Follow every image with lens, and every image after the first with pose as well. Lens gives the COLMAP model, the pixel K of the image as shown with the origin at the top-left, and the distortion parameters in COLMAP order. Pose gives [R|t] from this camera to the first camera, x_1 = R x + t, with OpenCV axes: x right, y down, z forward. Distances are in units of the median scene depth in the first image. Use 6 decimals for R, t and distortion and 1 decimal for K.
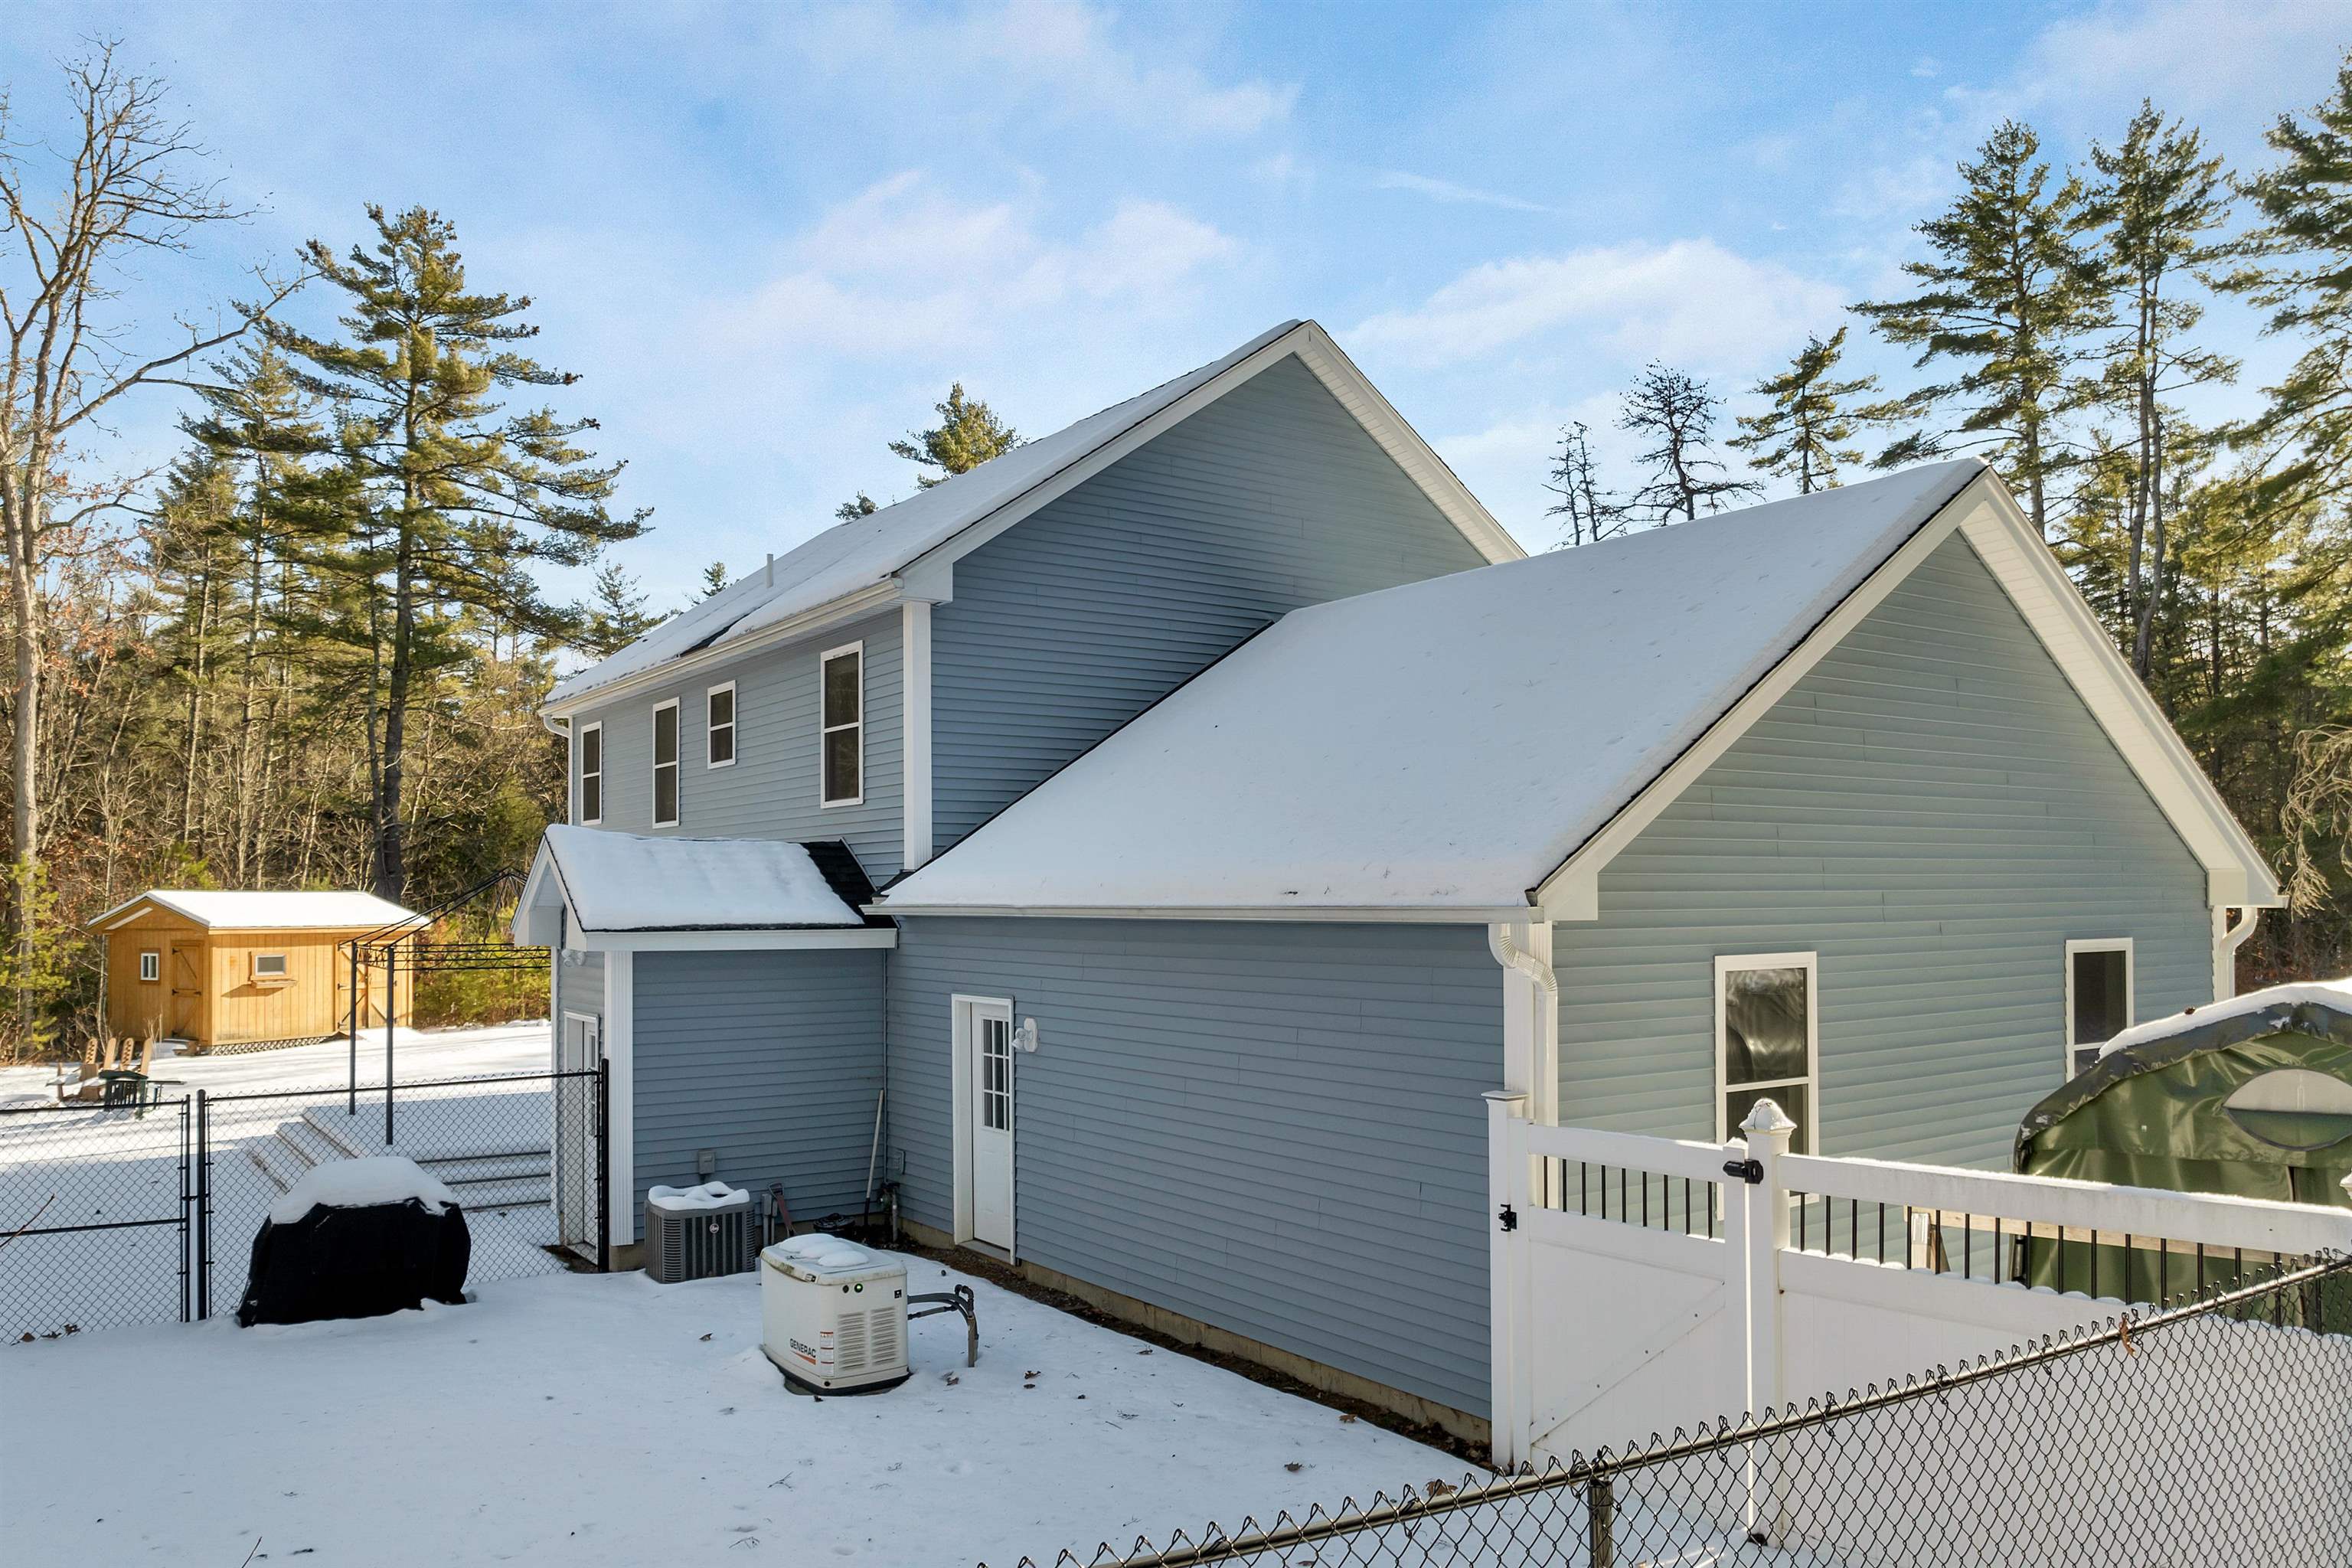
lens RADIAL K [[1716.9, 0, 1175.2], [0, 1716.9, 780.8], [0, 0, 1]] dist [-0.030543, 0.004200]
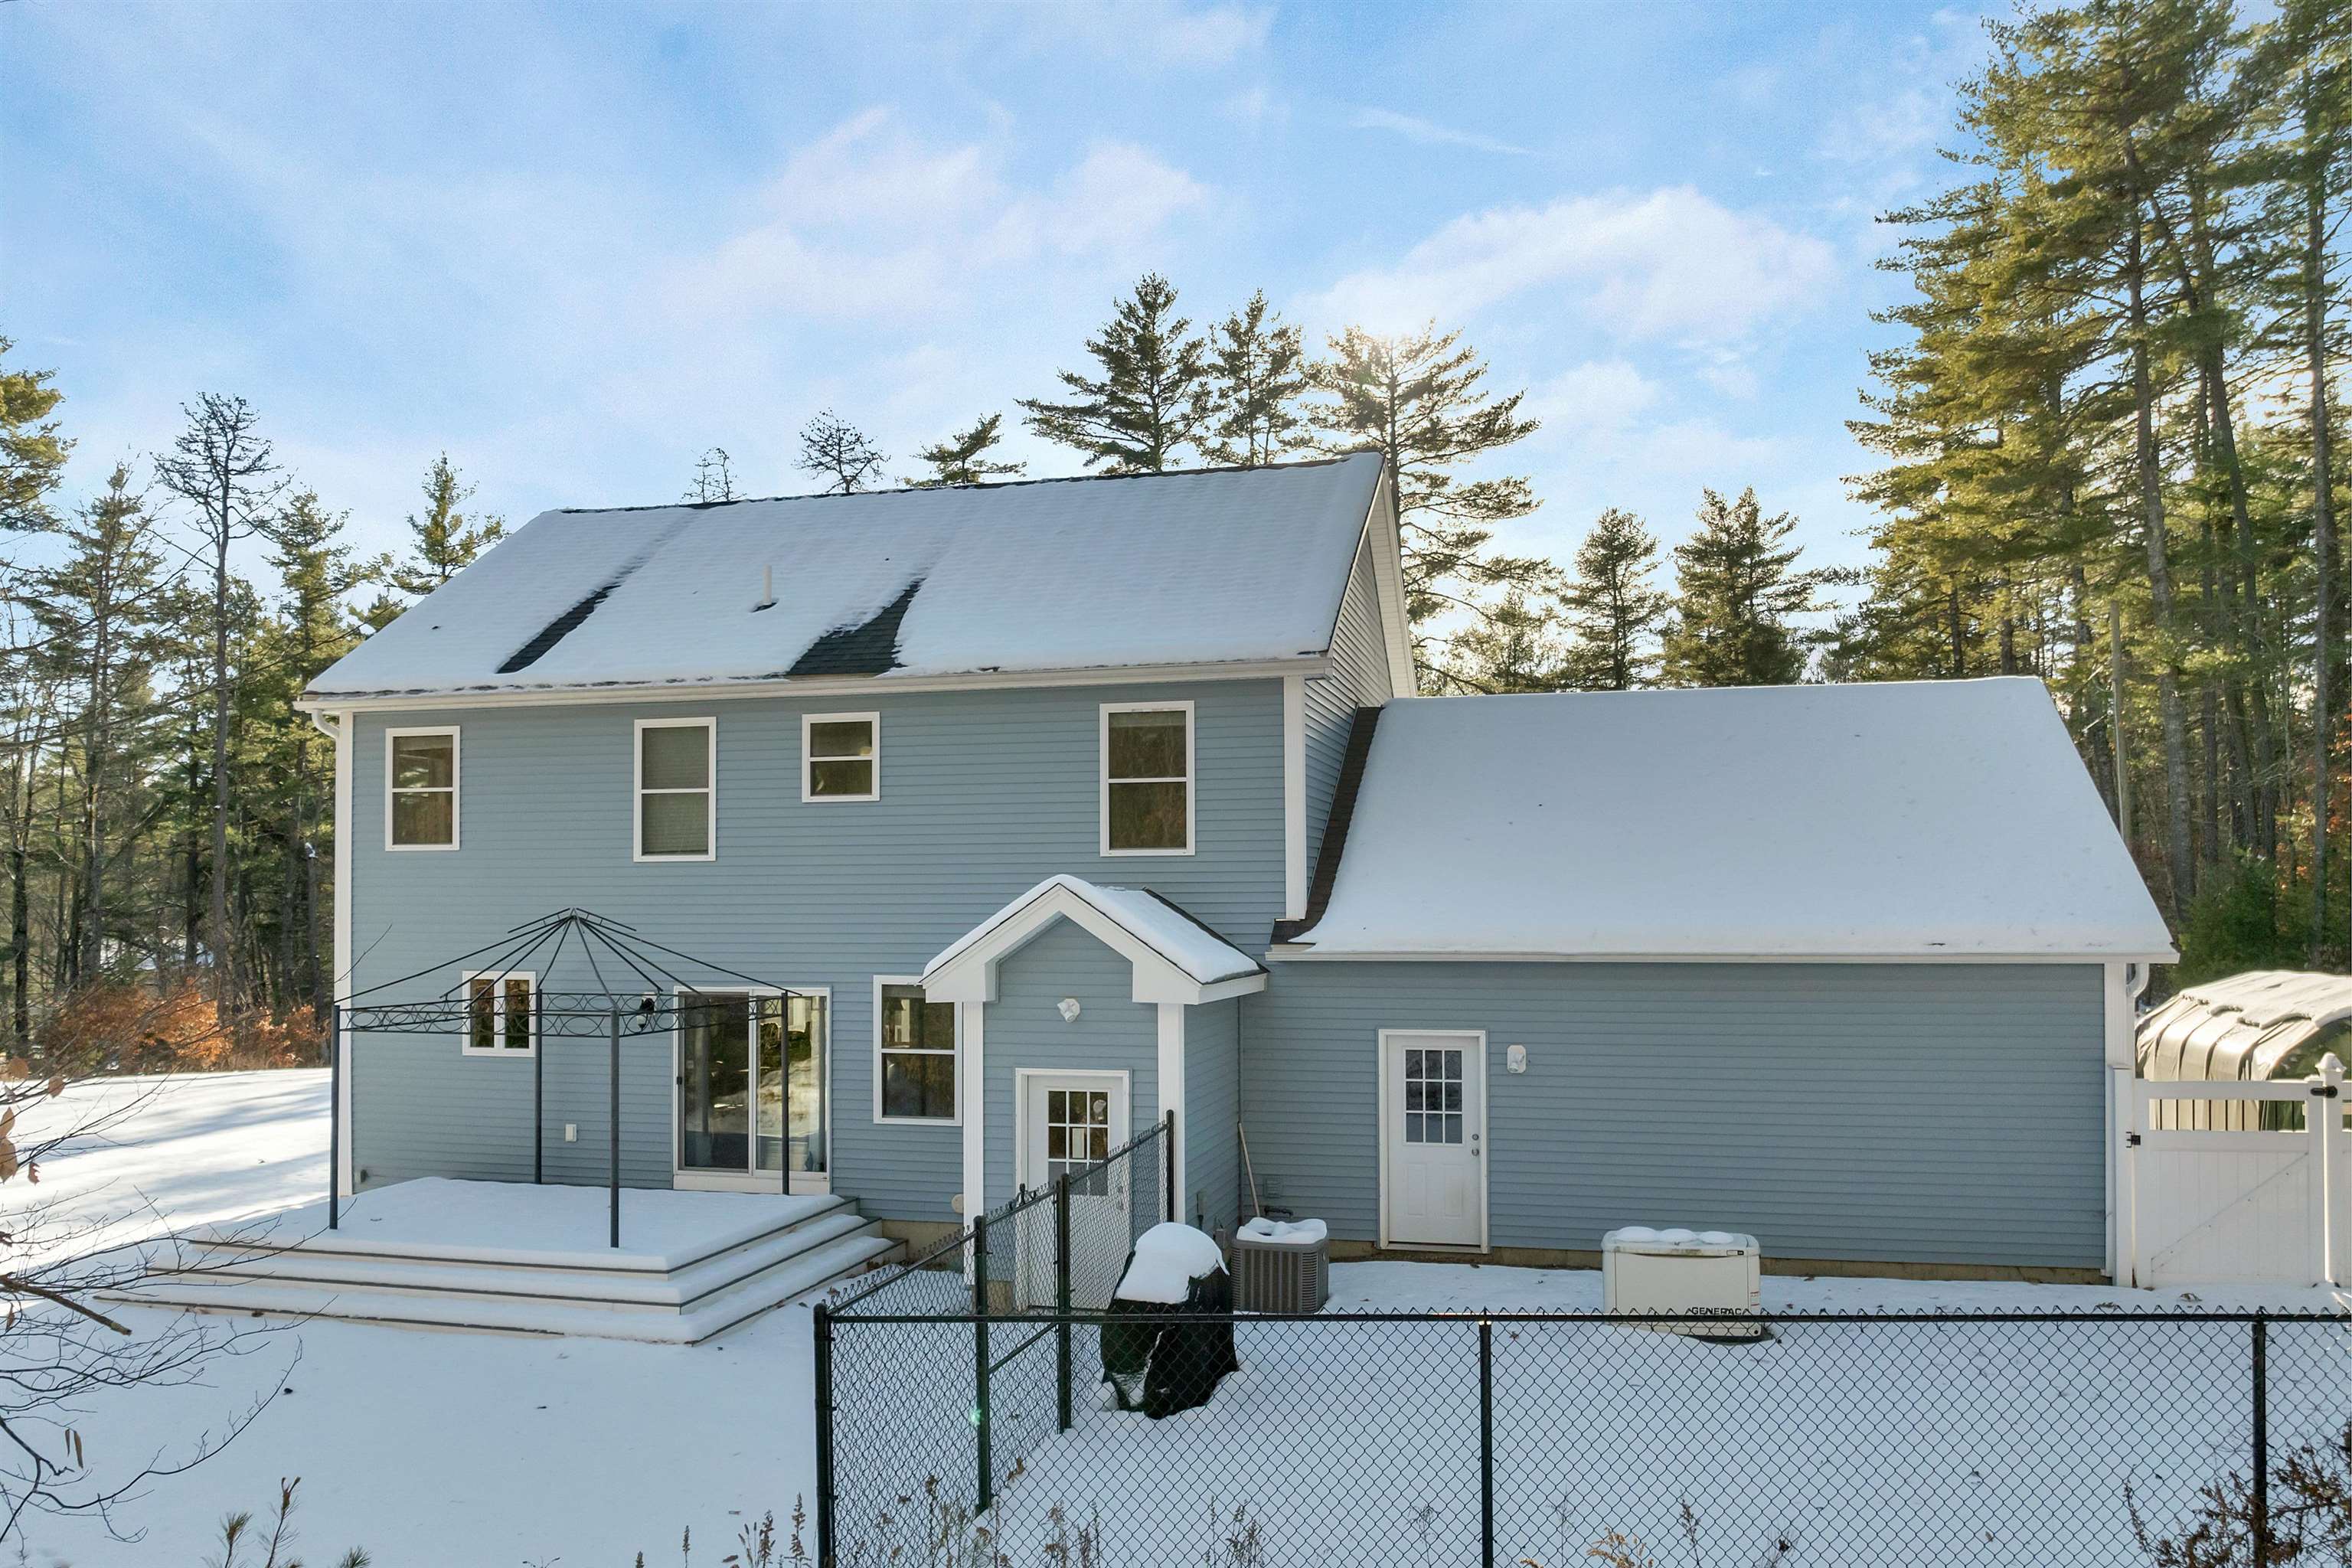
lens RADIAL K [[1716.9, 0, 1176.3], [0, 1716.9, 806.0], [0, 0, 1]] dist [-0.030543, 0.004200]
pose [[0.746900, 0.036494, 0.663934, -0.282761], [-0.042406, 0.999074, -0.007211, -0.002794], [-0.663582, -0.022769, 0.747757, 0.069461]]
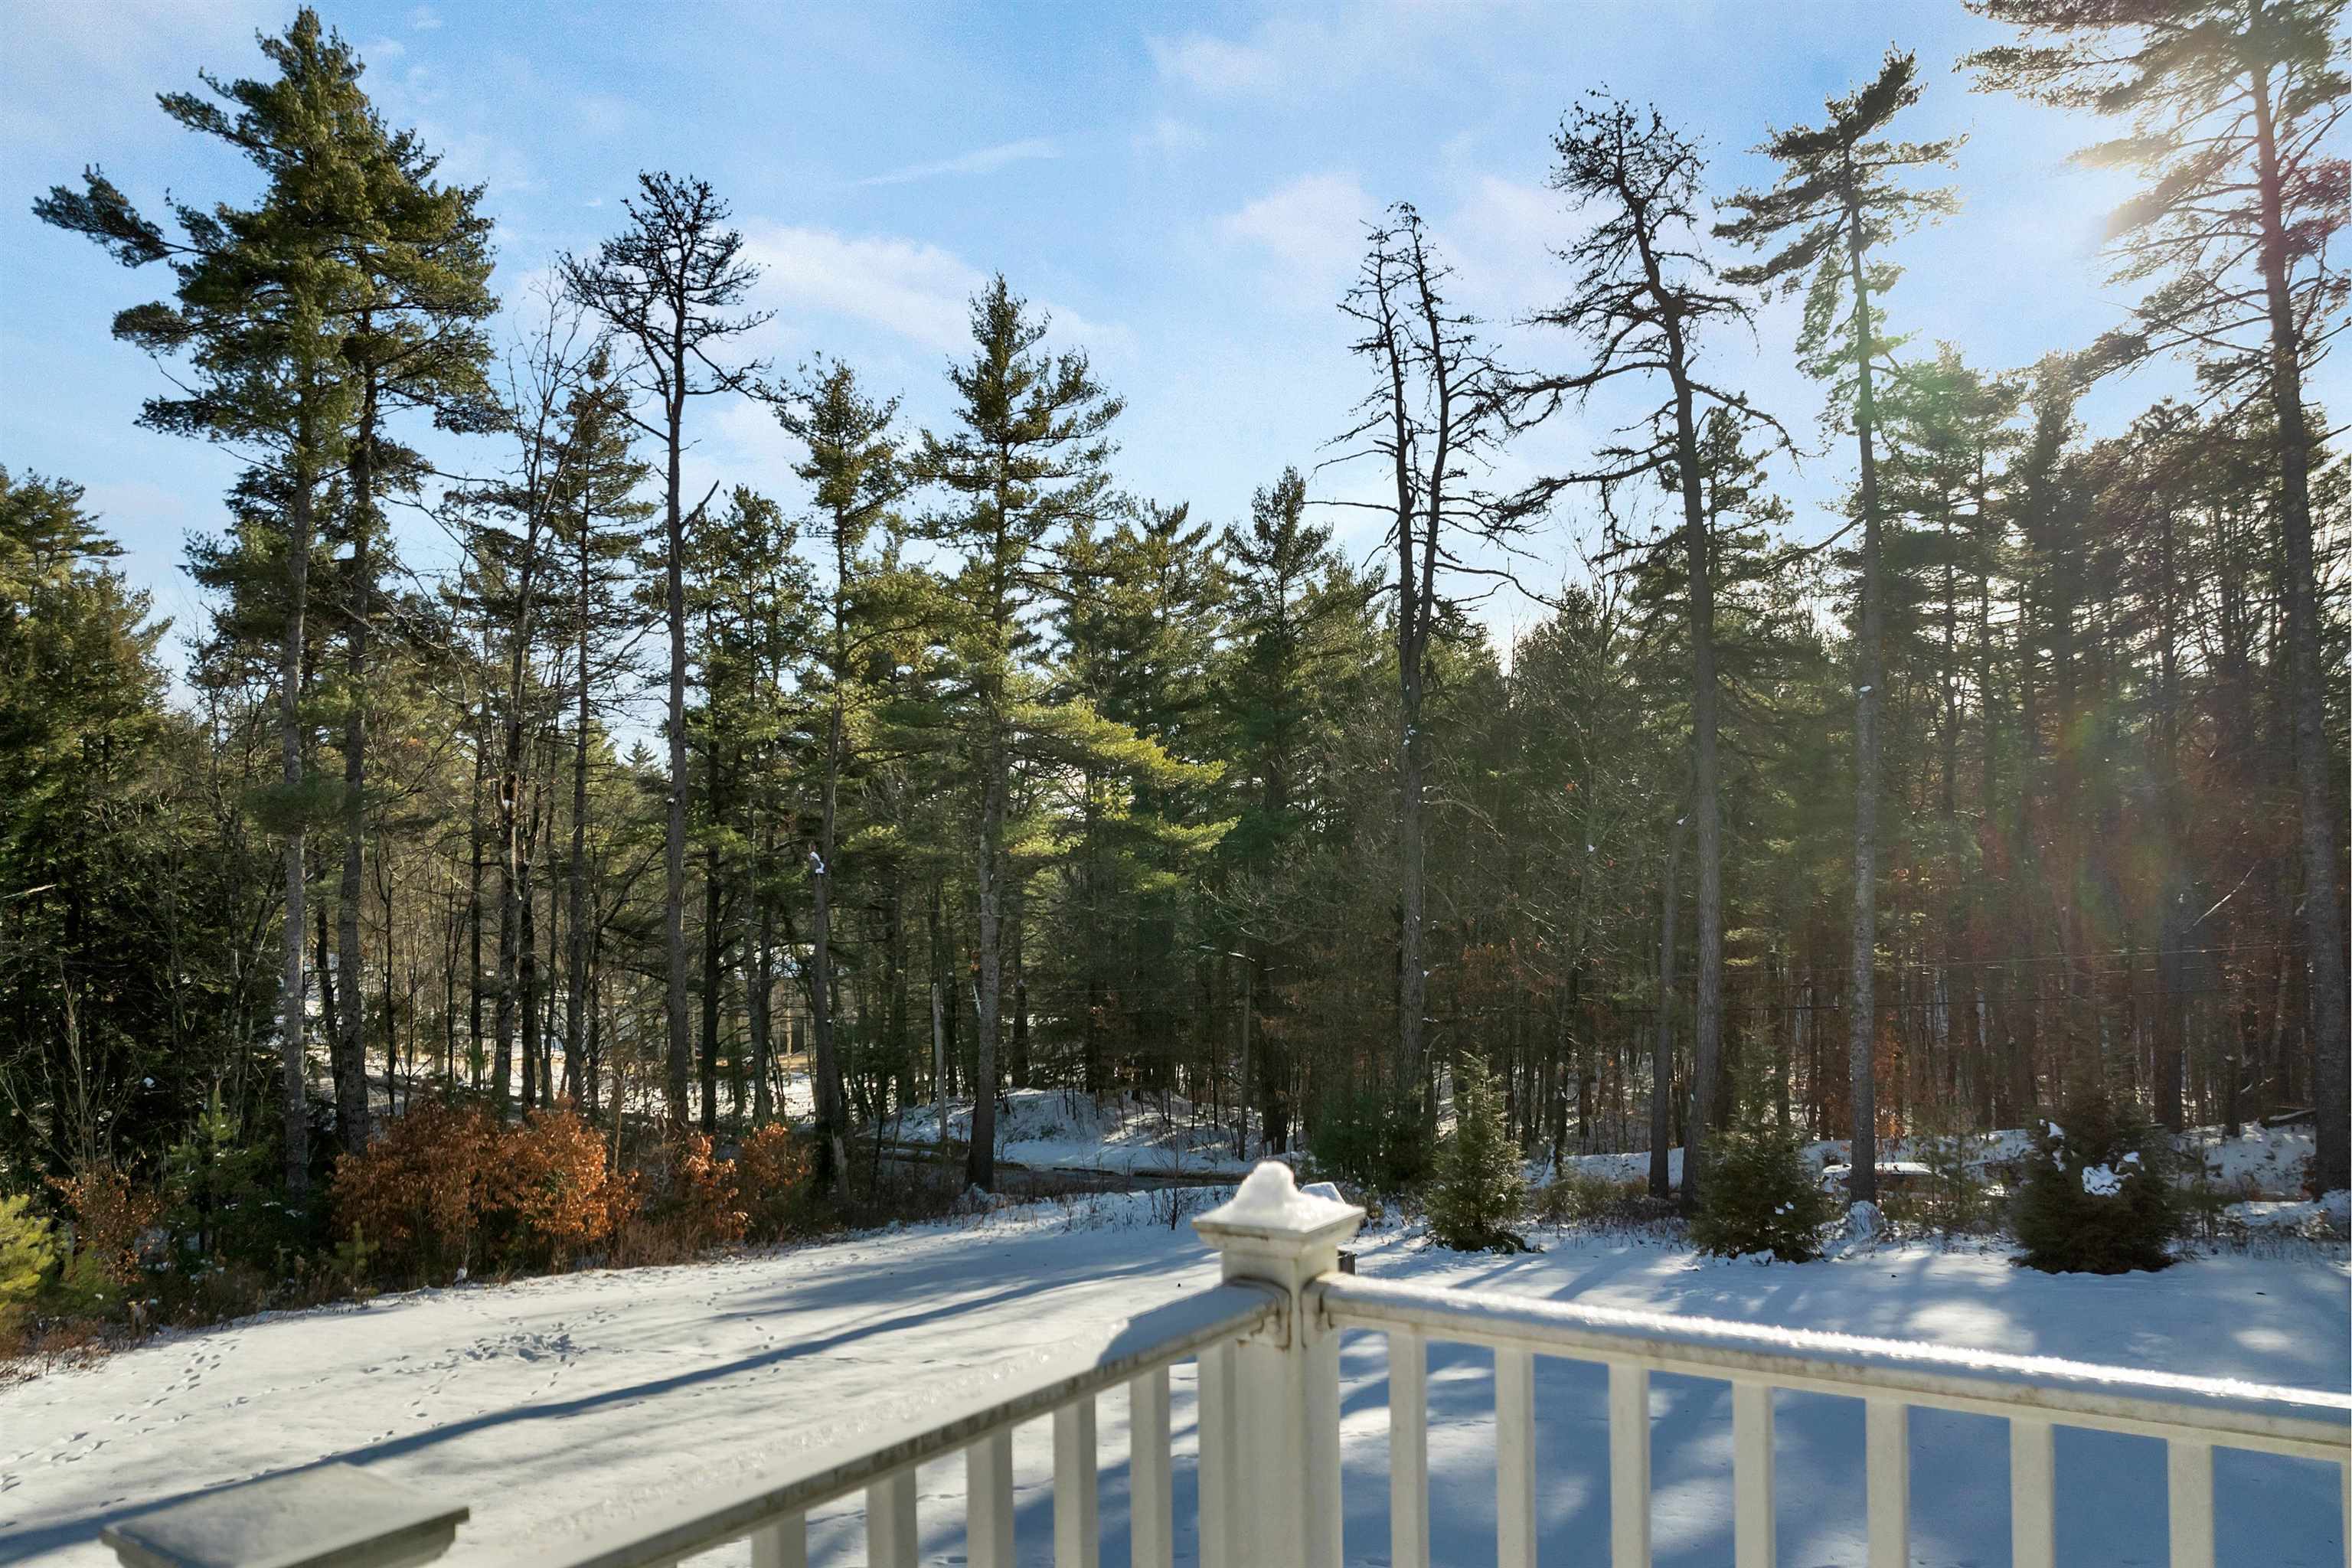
lens RADIAL K [[1716.9, 0, 1160.1], [0, 1716.9, 777.6], [0, 0, 1]] dist [-0.030543, 0.004200]
pose [[0.934079, 0.025406, 0.356162, -0.081941], [-0.023065, 0.999675, -0.010818, 0.010309], [-0.356321, 0.001889, 0.934362, 0.551272]]
